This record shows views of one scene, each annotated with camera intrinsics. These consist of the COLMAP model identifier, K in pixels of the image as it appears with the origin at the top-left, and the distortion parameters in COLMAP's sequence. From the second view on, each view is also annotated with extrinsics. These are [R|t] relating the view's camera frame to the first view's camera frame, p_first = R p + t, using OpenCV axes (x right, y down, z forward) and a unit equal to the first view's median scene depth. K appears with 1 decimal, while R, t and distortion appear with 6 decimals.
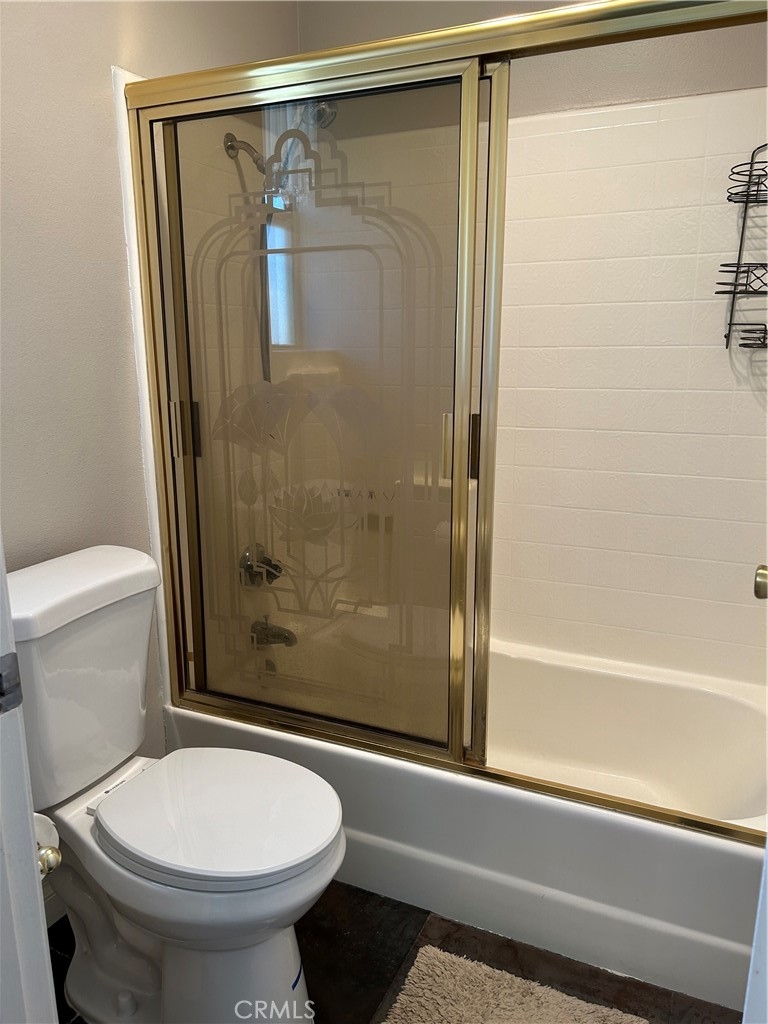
lens RADIAL K [[770.3, 0, 377.3], [0, 770.3, 516.7], [0, 0, 1]] dist [0.035894, -0.038528]
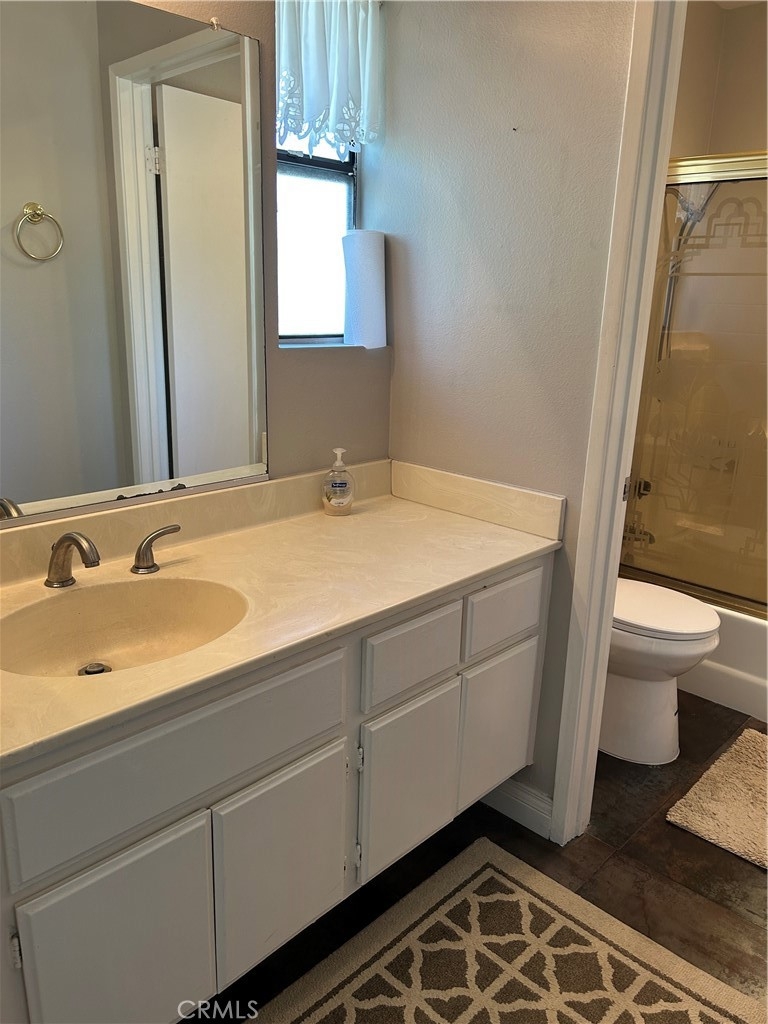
lens RADIAL K [[770.3, 0, 377.3], [0, 770.3, 516.7], [0, 0, 1]] dist [0.035894, -0.038528]
pose [[0.946440, 0.121483, -0.299155, -0.218412], [-0.103875, 0.991823, 0.074136, 0.086500], [0.305716, -0.039091, 0.951320, -0.661290]]
